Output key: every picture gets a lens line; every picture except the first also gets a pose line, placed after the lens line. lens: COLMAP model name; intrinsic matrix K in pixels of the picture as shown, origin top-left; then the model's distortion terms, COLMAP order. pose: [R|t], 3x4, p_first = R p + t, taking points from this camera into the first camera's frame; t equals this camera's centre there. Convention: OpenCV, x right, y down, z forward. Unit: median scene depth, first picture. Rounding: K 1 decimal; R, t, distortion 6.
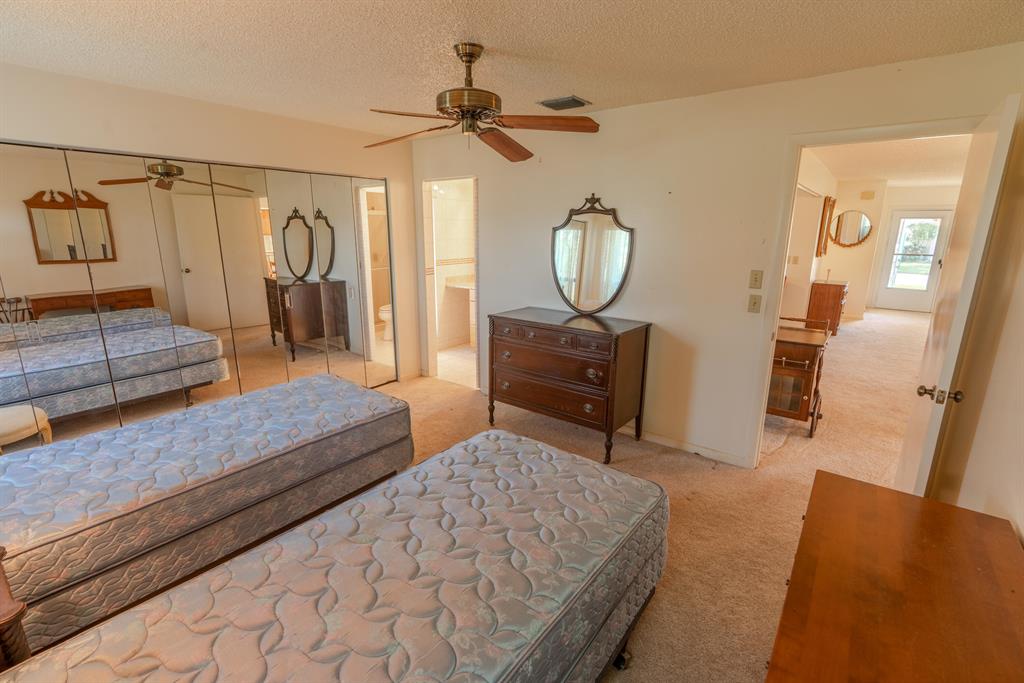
lens RADIAL K [[472.1, 0, 512.7], [0, 472.1, 357.3], [0, 0, 1]] dist [-0.001340, 0.000161]
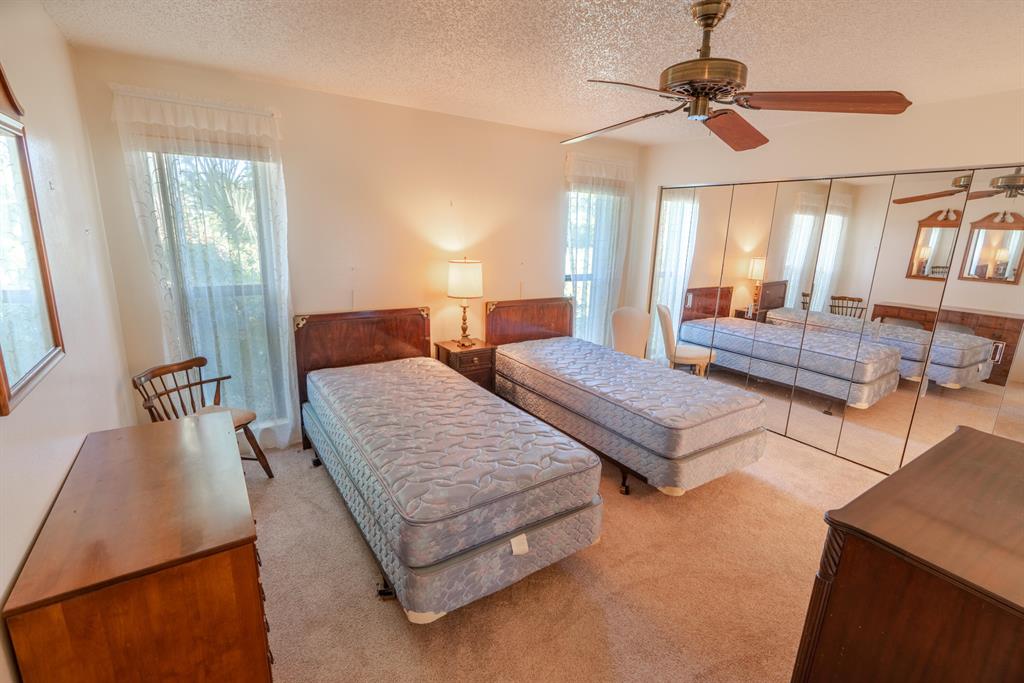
lens RADIAL K [[468.6, 0, 512.0], [0, 468.6, 341.5], [0, 0, 1]] dist [-0.003513, 0.000475]
pose [[-0.327858, 0.203996, -0.922439, 0.685064], [-0.281801, 0.910841, 0.301590, -0.234662], [0.901719, 0.358823, -0.241140, 0.860354]]
